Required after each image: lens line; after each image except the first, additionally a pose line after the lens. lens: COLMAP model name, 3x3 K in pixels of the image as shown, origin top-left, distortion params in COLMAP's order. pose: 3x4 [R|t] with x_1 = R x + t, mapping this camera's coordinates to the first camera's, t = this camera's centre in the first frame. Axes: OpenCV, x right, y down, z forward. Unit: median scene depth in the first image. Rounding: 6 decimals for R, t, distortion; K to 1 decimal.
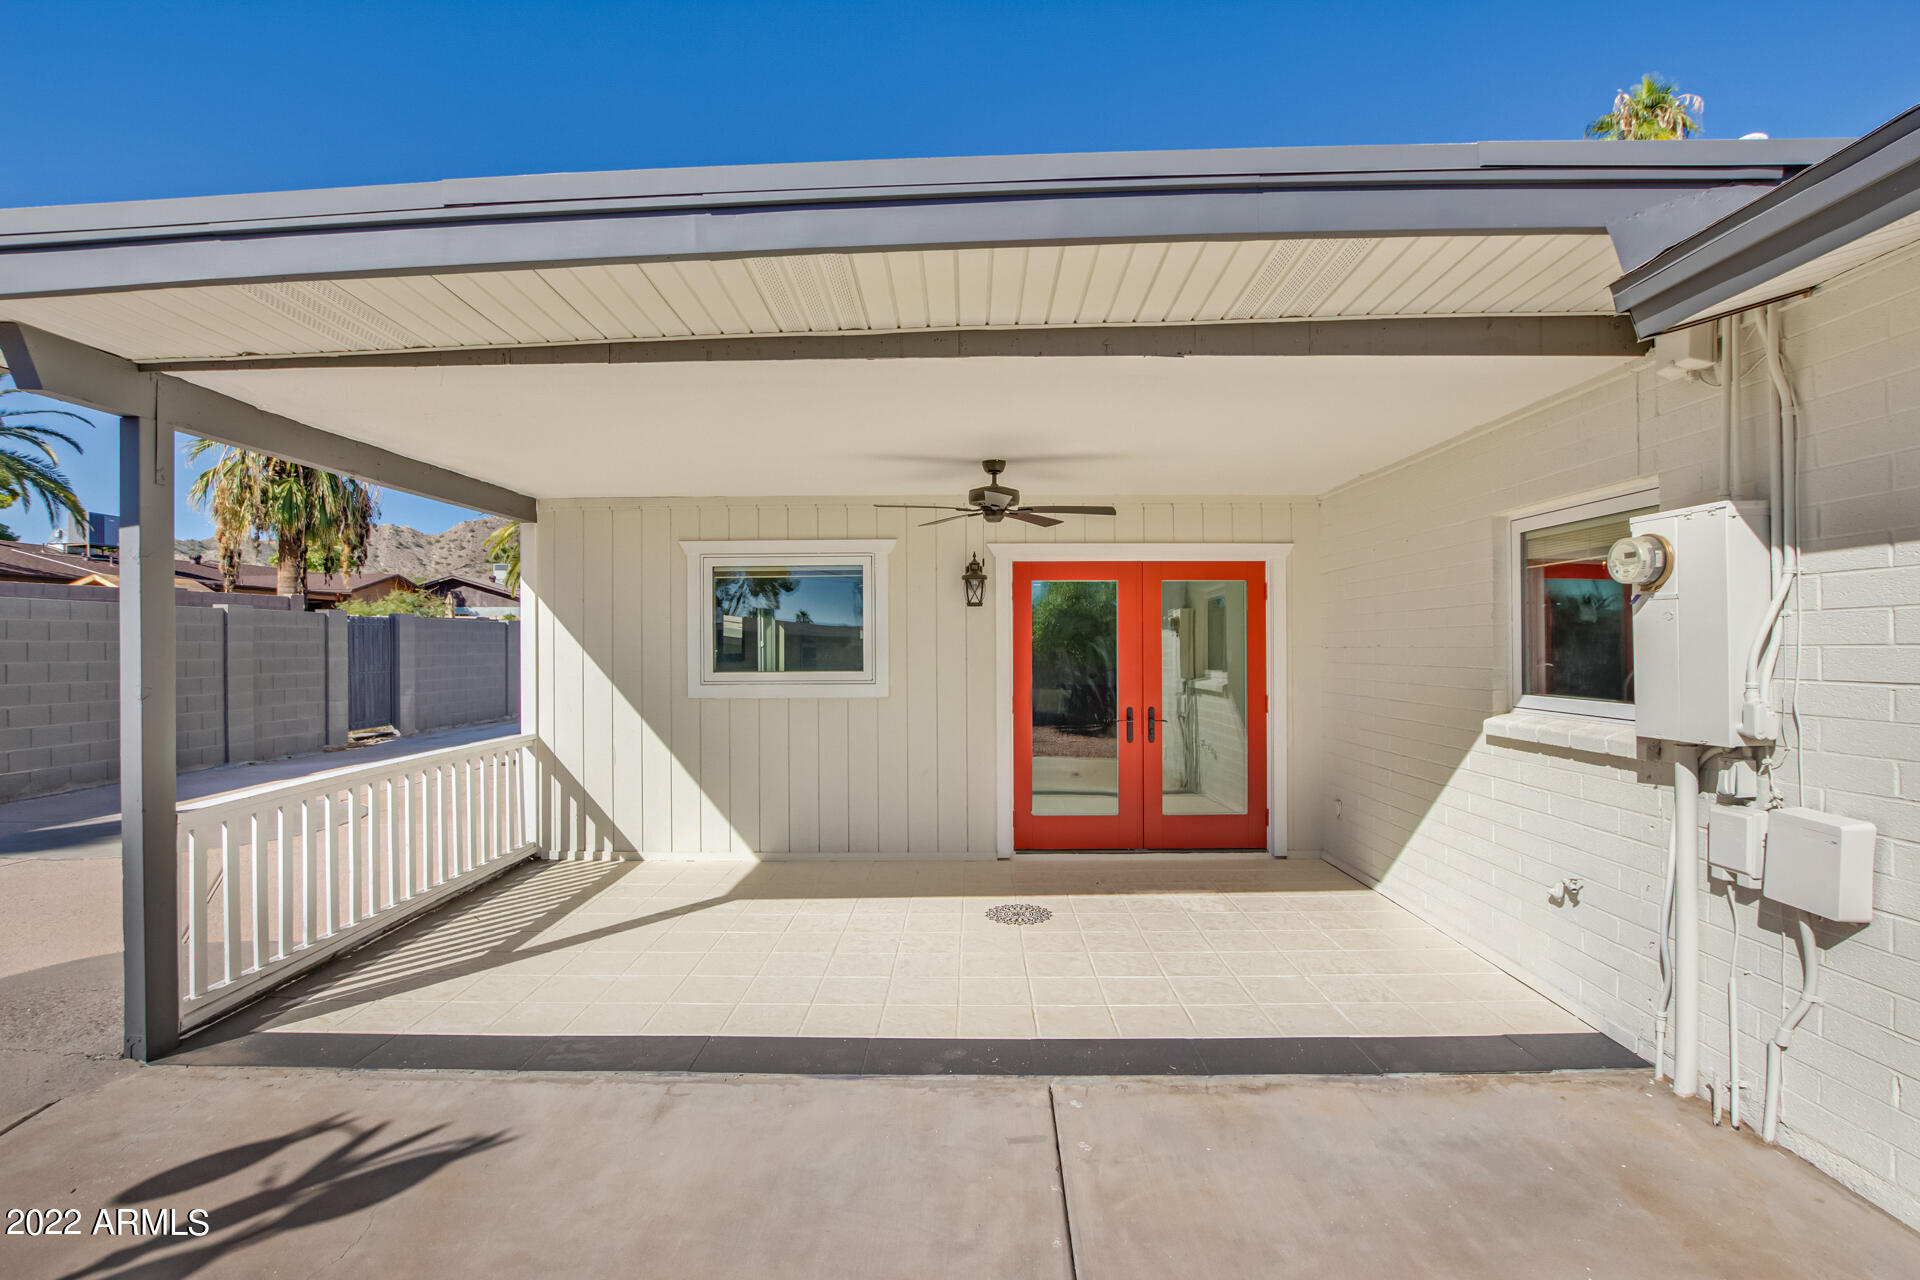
lens RADIAL K [[887.2, 0, 960.0], [0, 887.2, 640.0], [0, 0, 1]] dist [-0.039309, 0.009496]
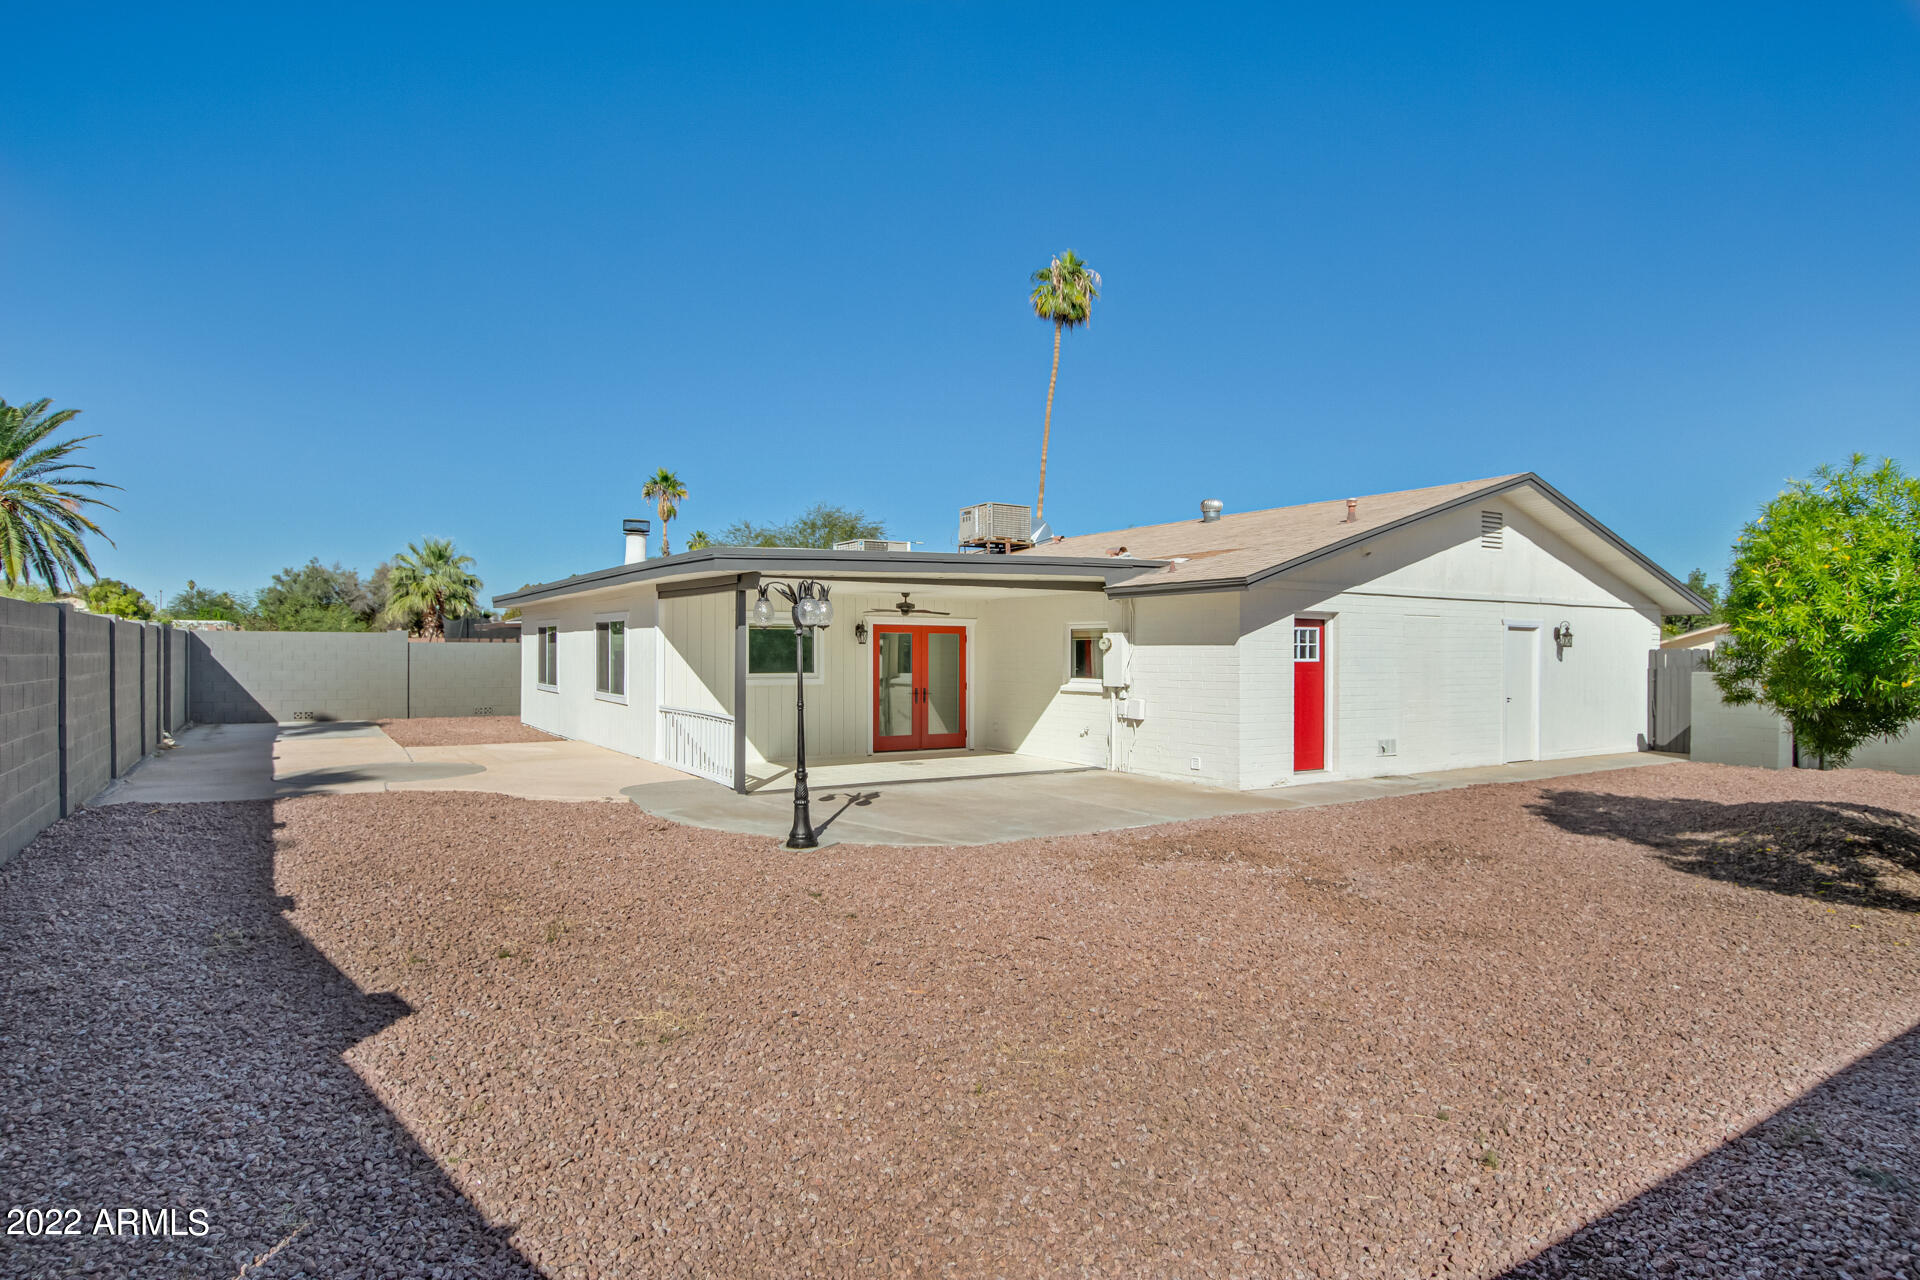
lens RADIAL K [[873.5, 0, 957.8], [0, 873.5, 652.2], [0, 0, 1]] dist [0.000900, 0.000138]
pose [[0.847413, 0.008151, 0.530871, -1.164898], [-0.010778, 0.999940, 0.001852, -0.029032], [-0.530824, -0.007291, 0.847450, -1.242758]]
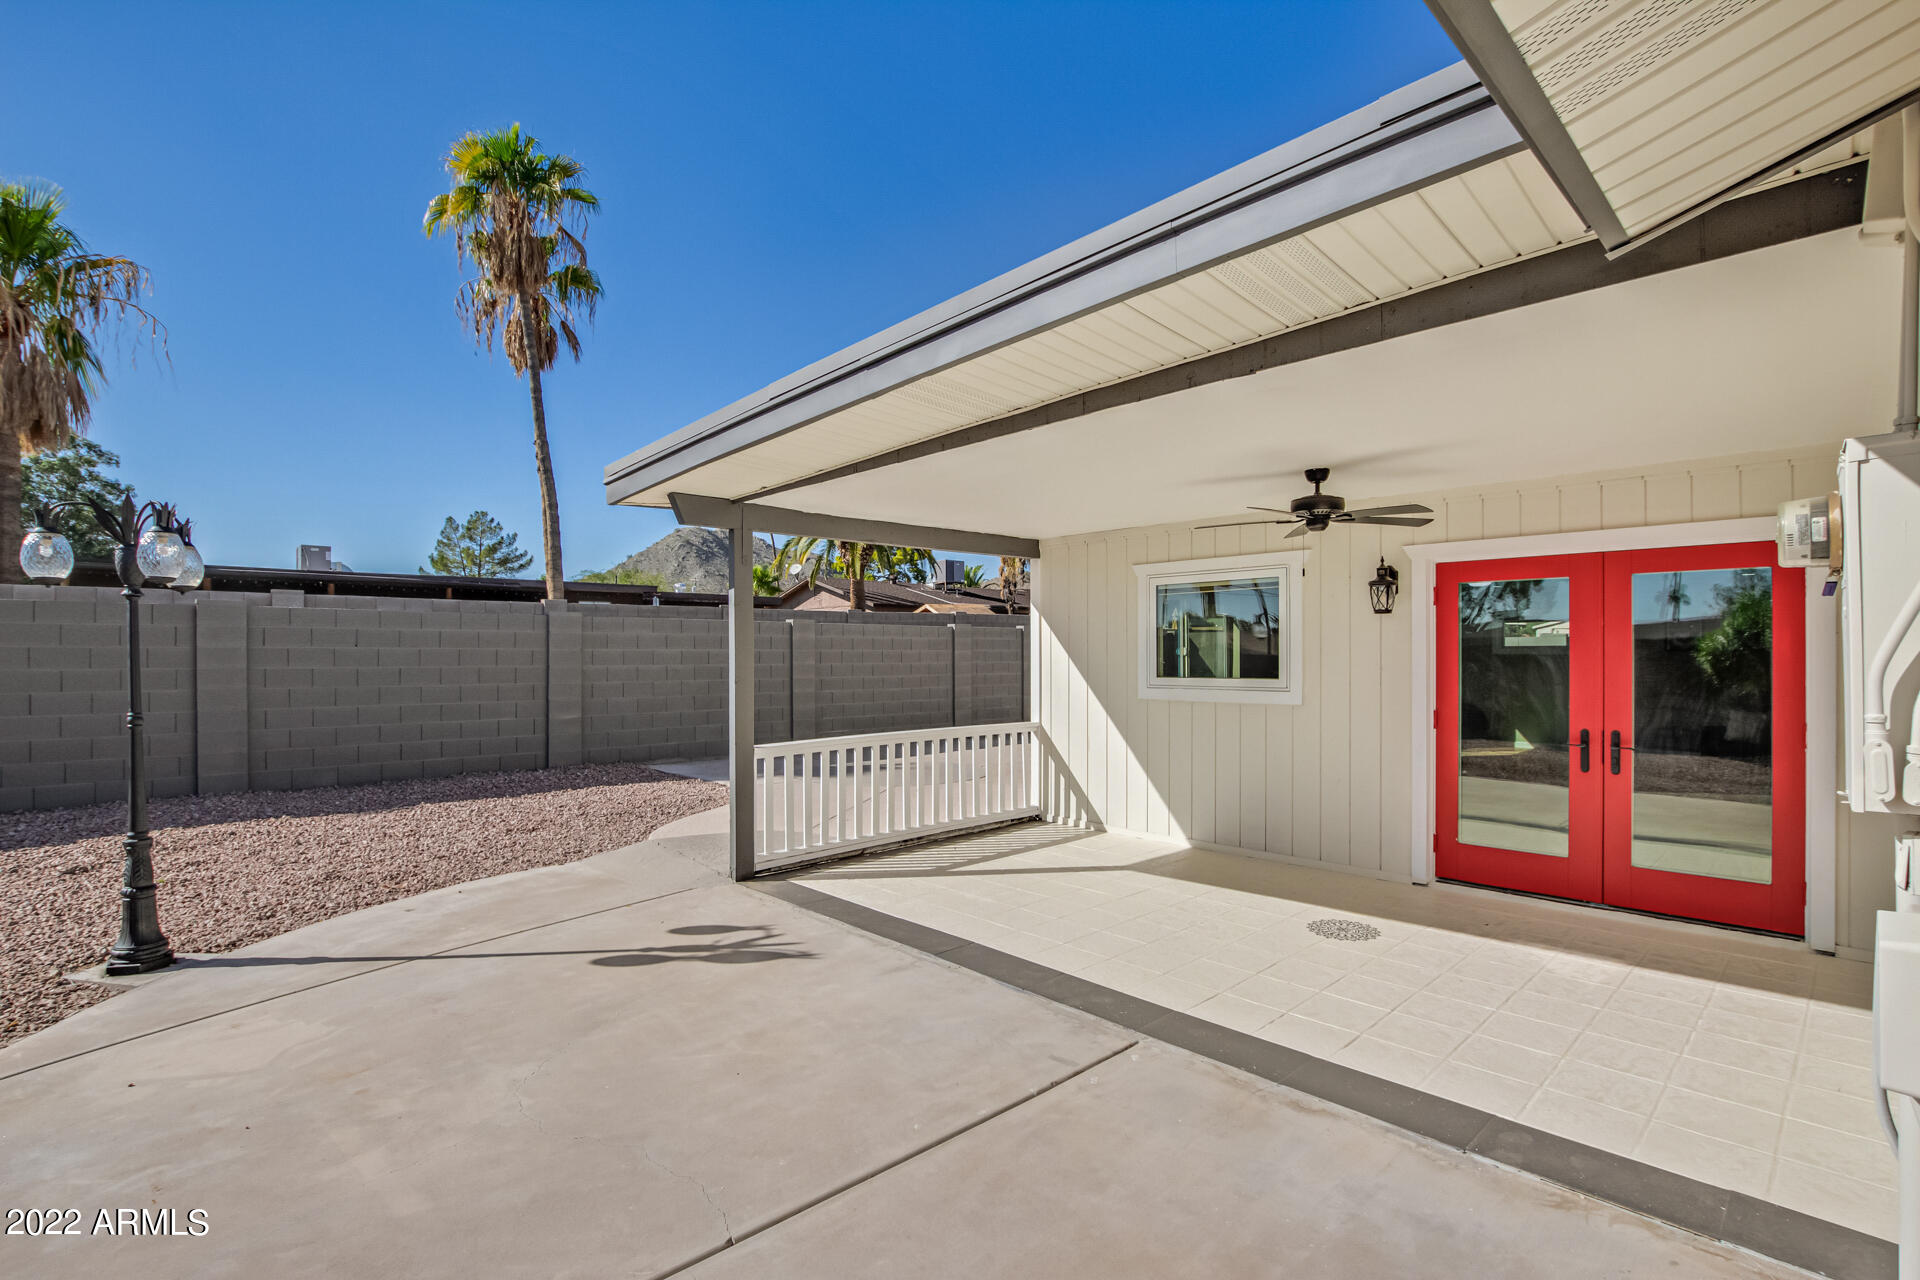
lens RADIAL K [[863.5, 0, 953.7], [0, 863.5, 650.3], [0, 0, 1]] dist [-0.033892, 0.000395]
pose [[0.701305, -0.000726, -0.712861, 0.421871], [0.002602, 0.999995, 0.001542, -0.001240], [0.712857, -0.002936, 0.701303, 0.030566]]
